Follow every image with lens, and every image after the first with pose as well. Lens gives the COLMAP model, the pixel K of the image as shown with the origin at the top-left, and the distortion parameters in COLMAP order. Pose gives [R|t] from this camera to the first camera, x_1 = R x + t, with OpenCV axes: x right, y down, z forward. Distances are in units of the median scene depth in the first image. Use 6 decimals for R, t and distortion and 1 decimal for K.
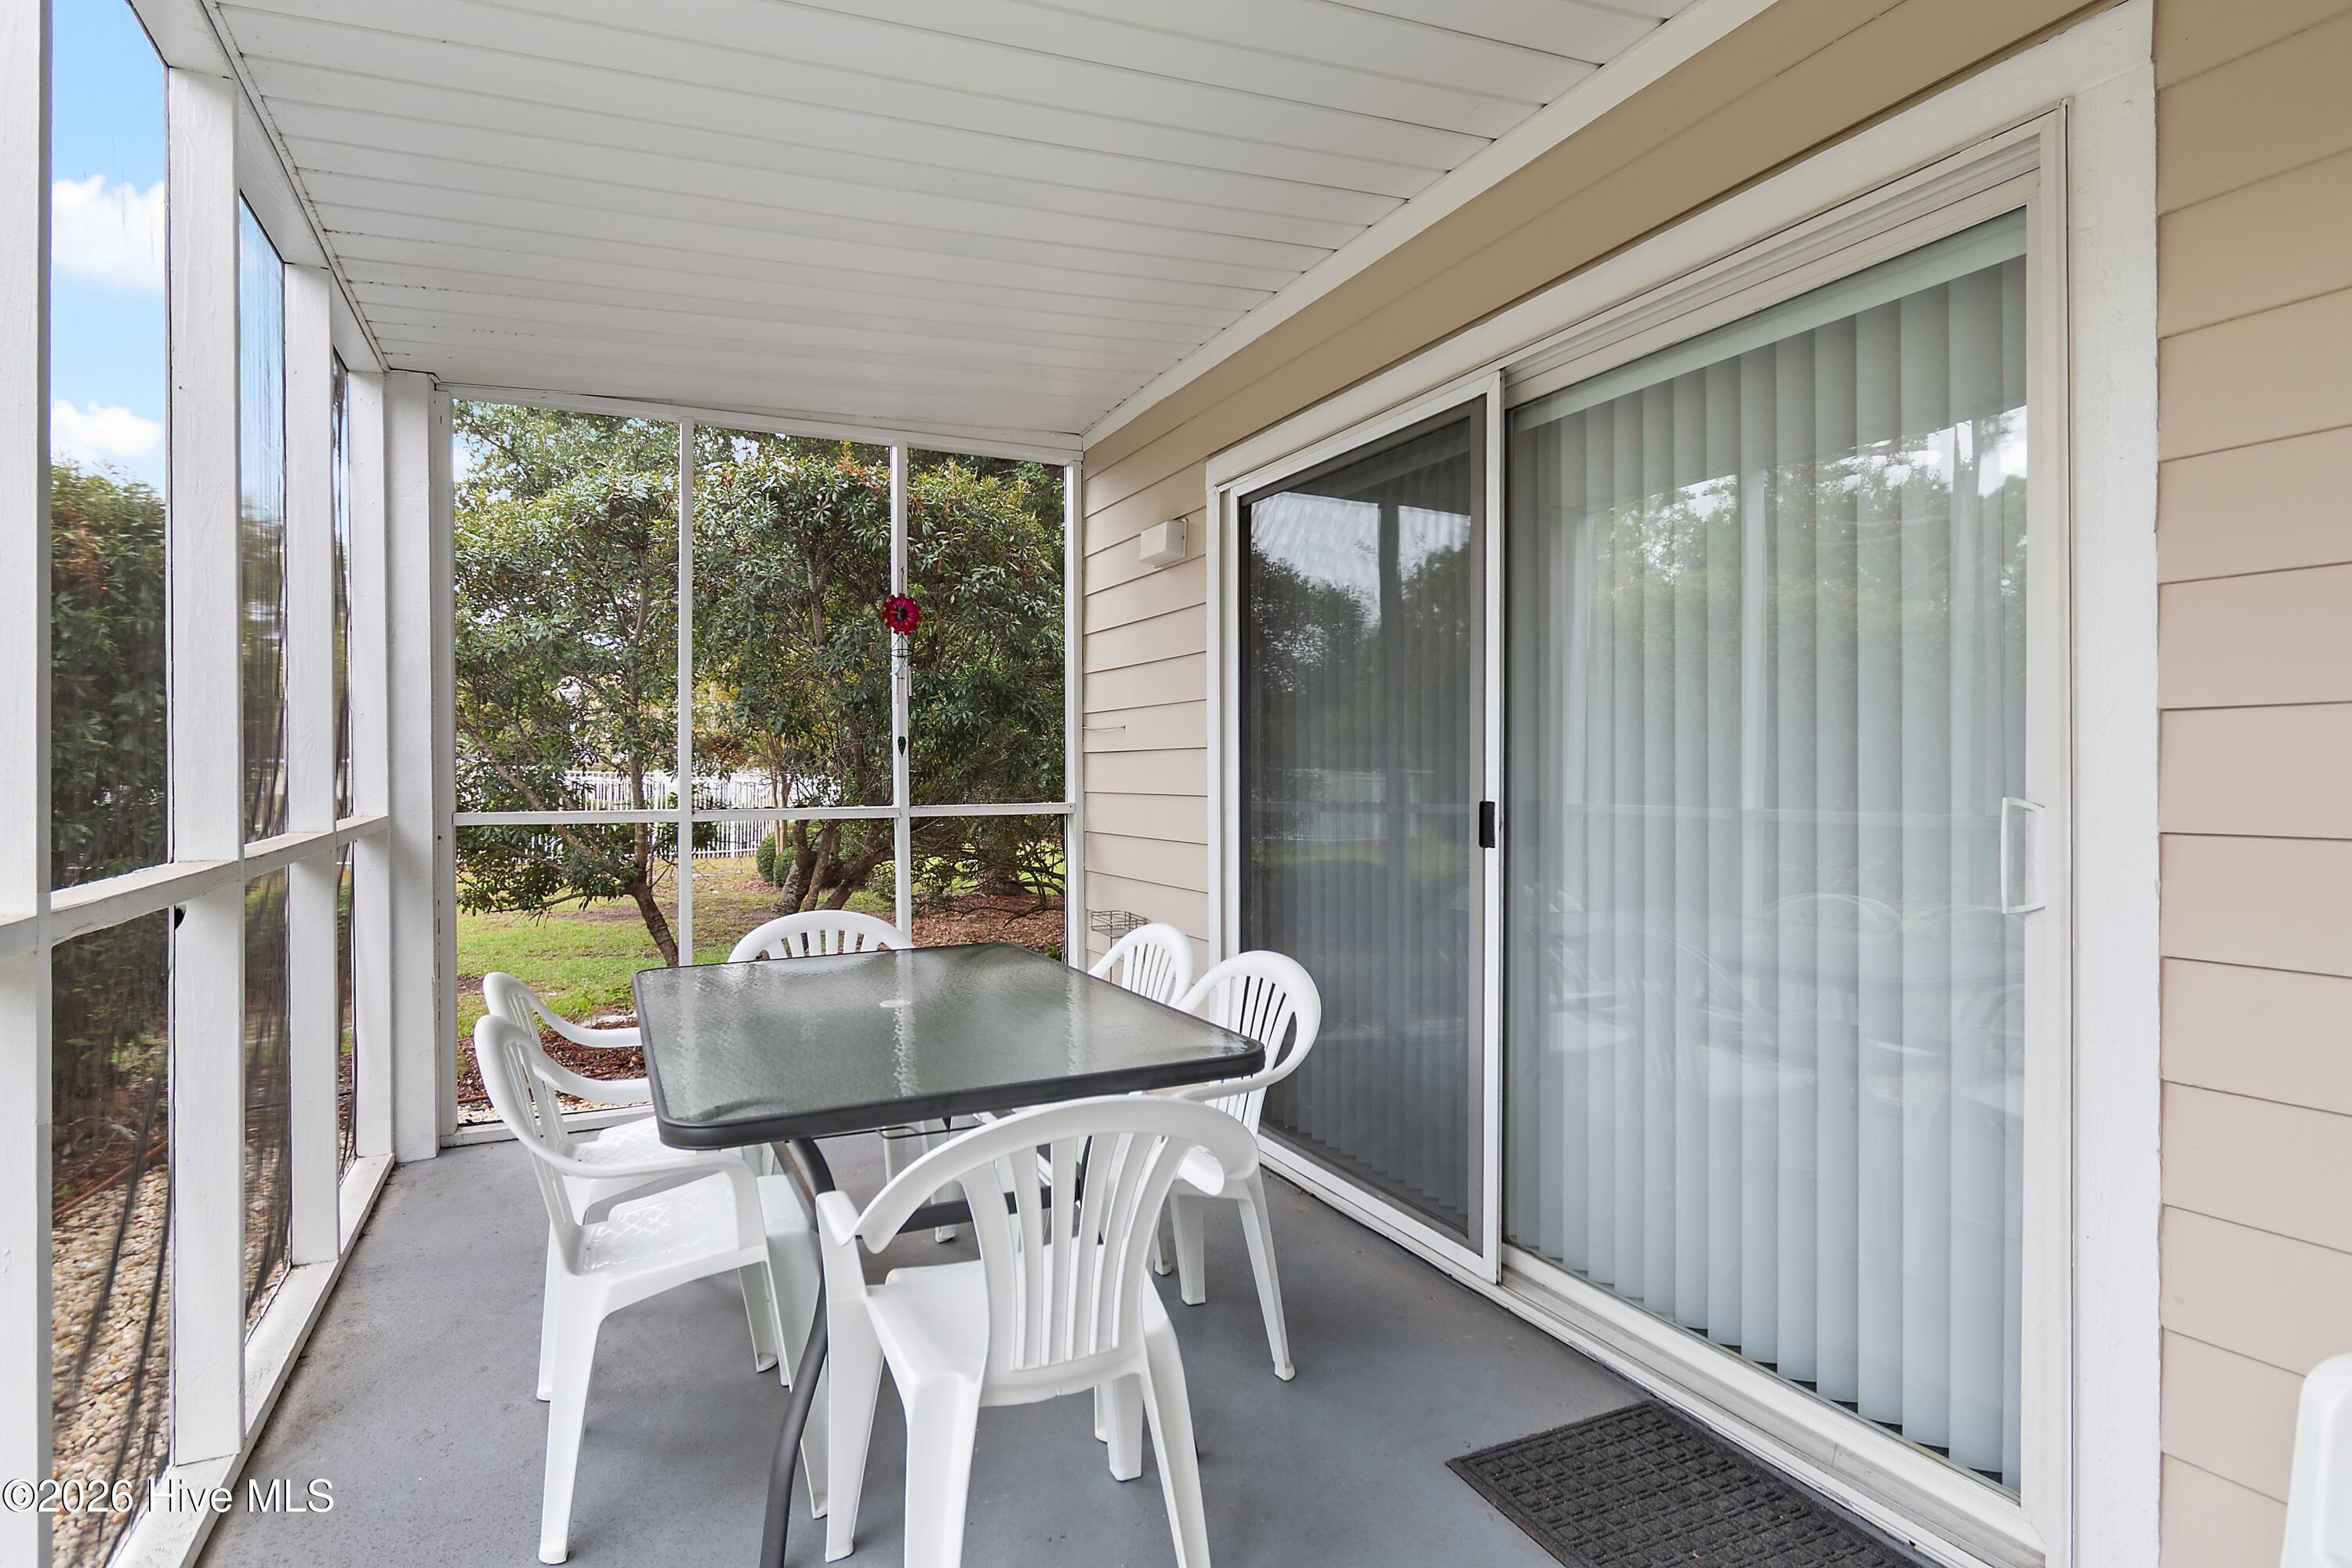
lens RADIAL K [[1223.6, 0, 1178.7], [0, 1223.6, 784.1], [0, 0, 1]] dist [0.006608, -0.004213]
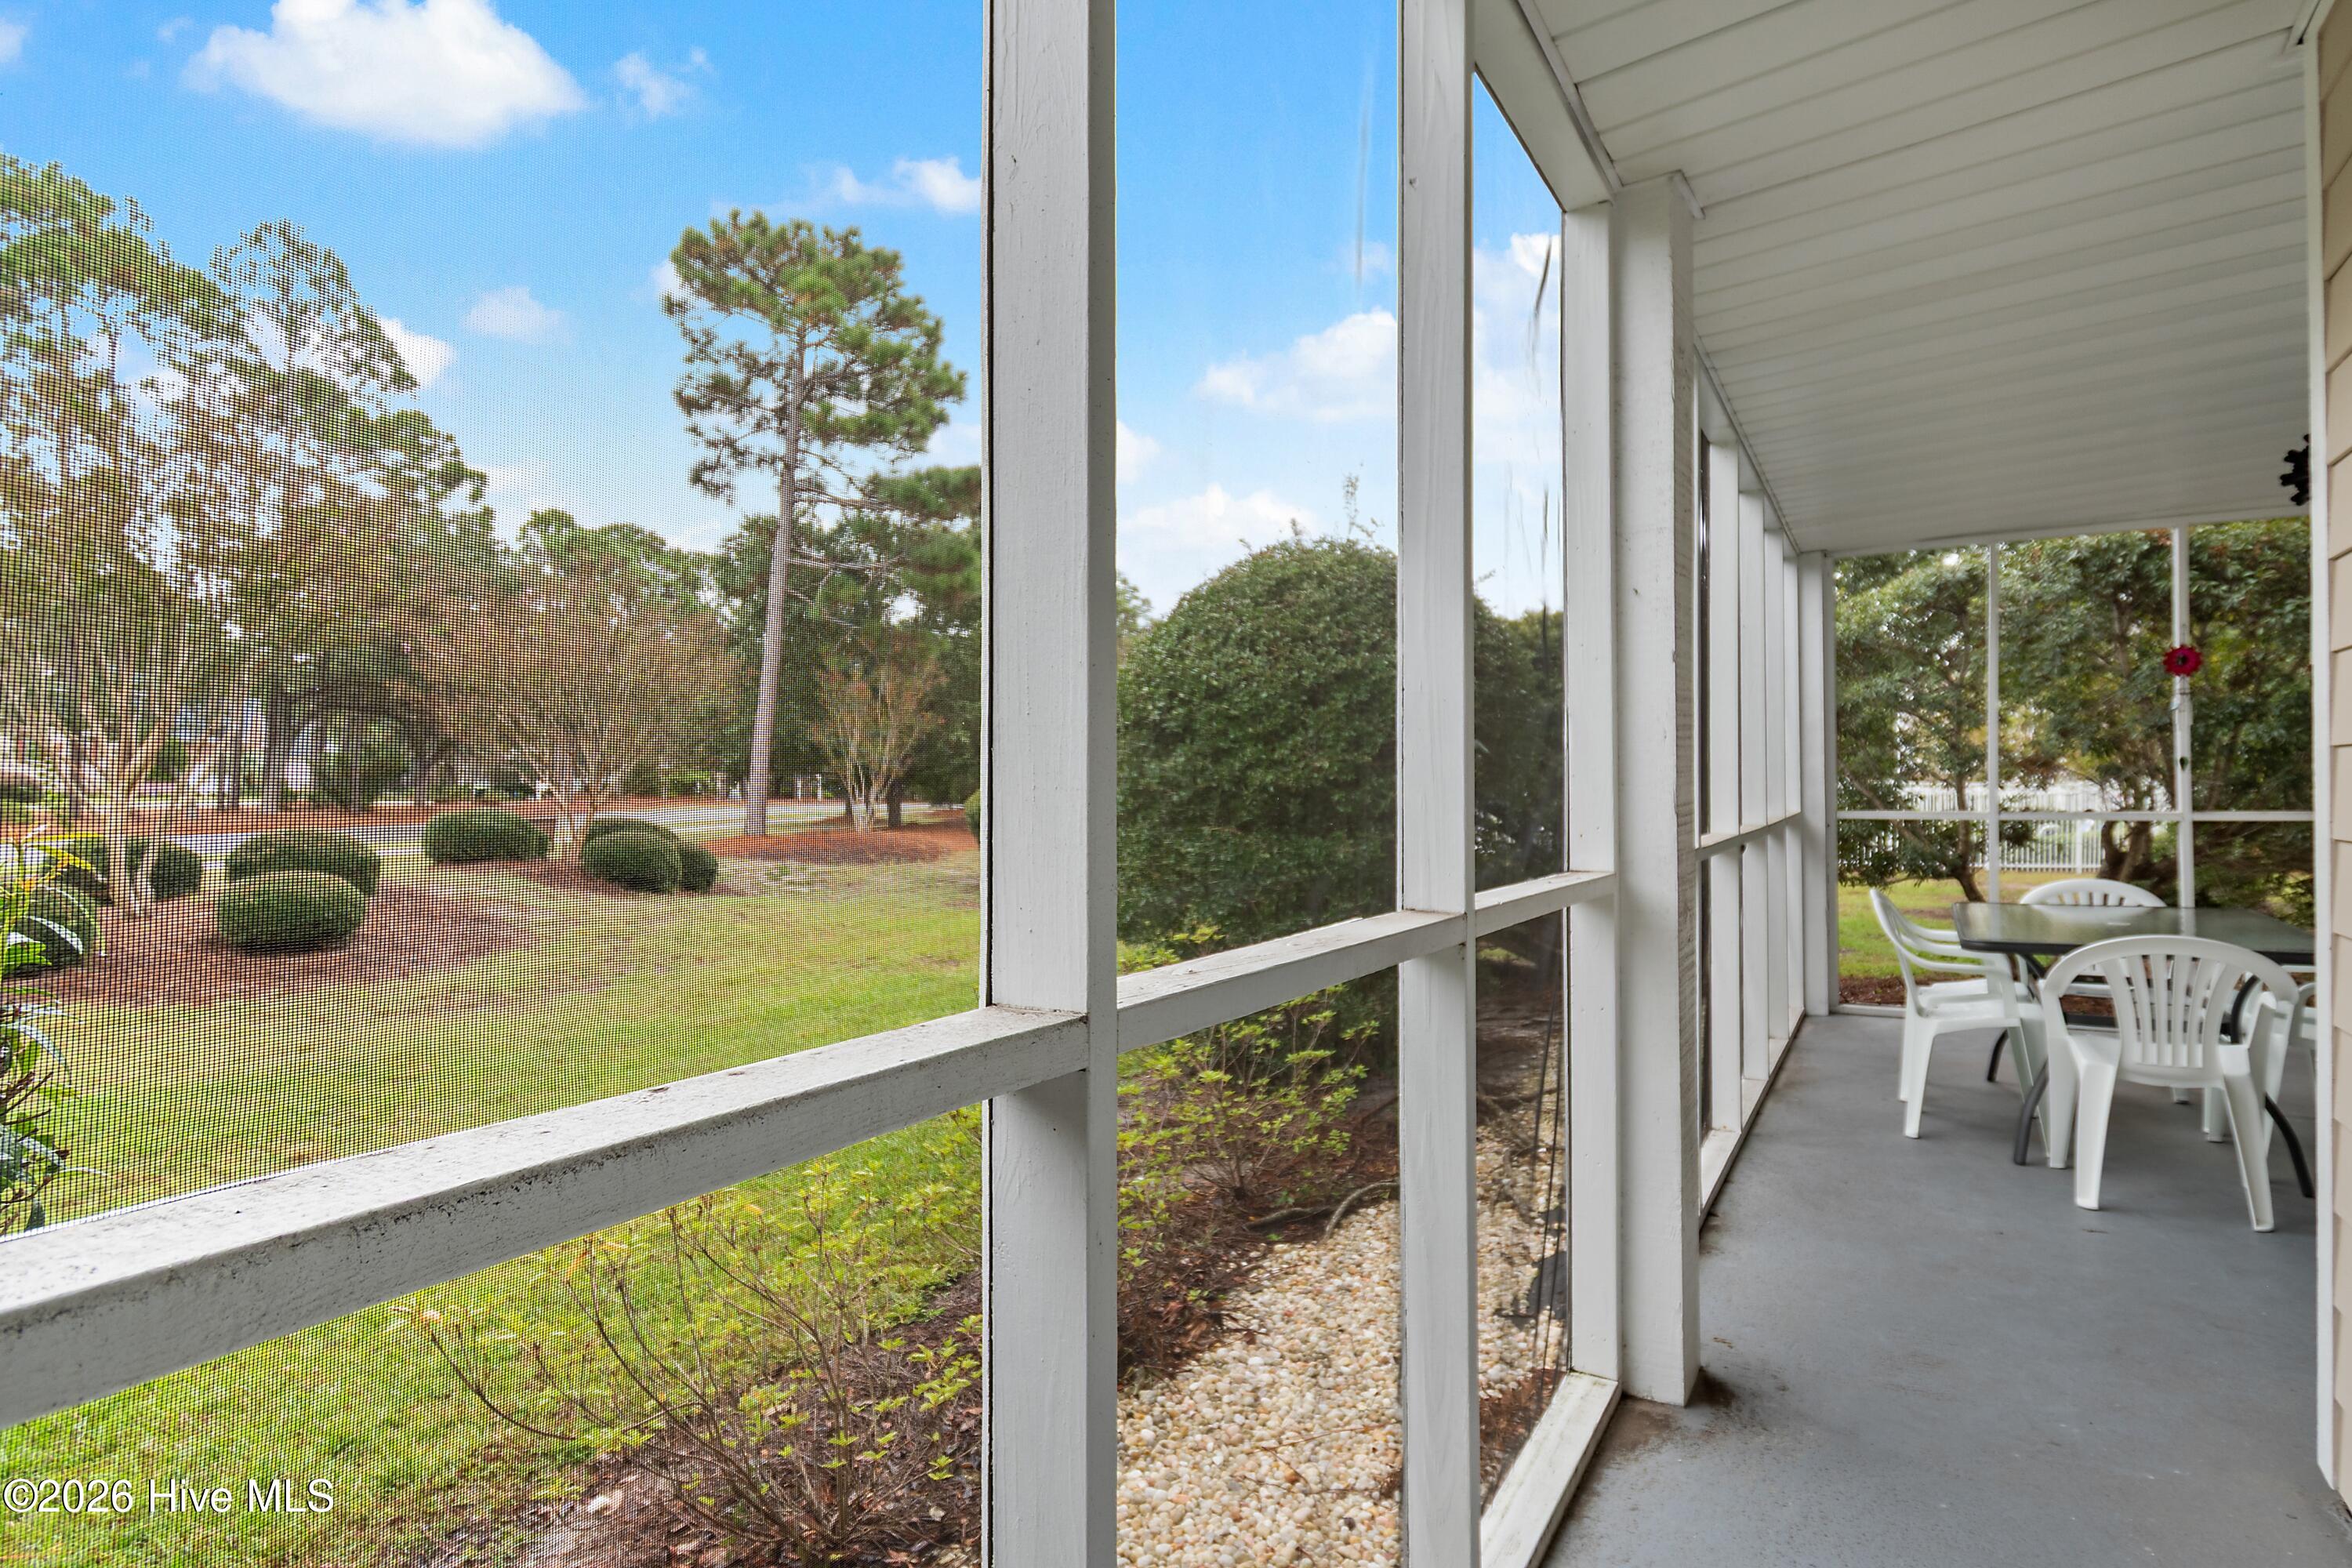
lens RADIAL K [[1223.6, 0, 1179.2], [0, 1223.6, 778.9], [0, 0, 1]] dist [0.006608, -0.004213]
pose [[0.548969, -0.005524, -0.835825, 0.210899], [-0.002692, 0.999961, -0.008377, -0.002532], [0.835839, 0.006849, 0.548933, -0.450502]]
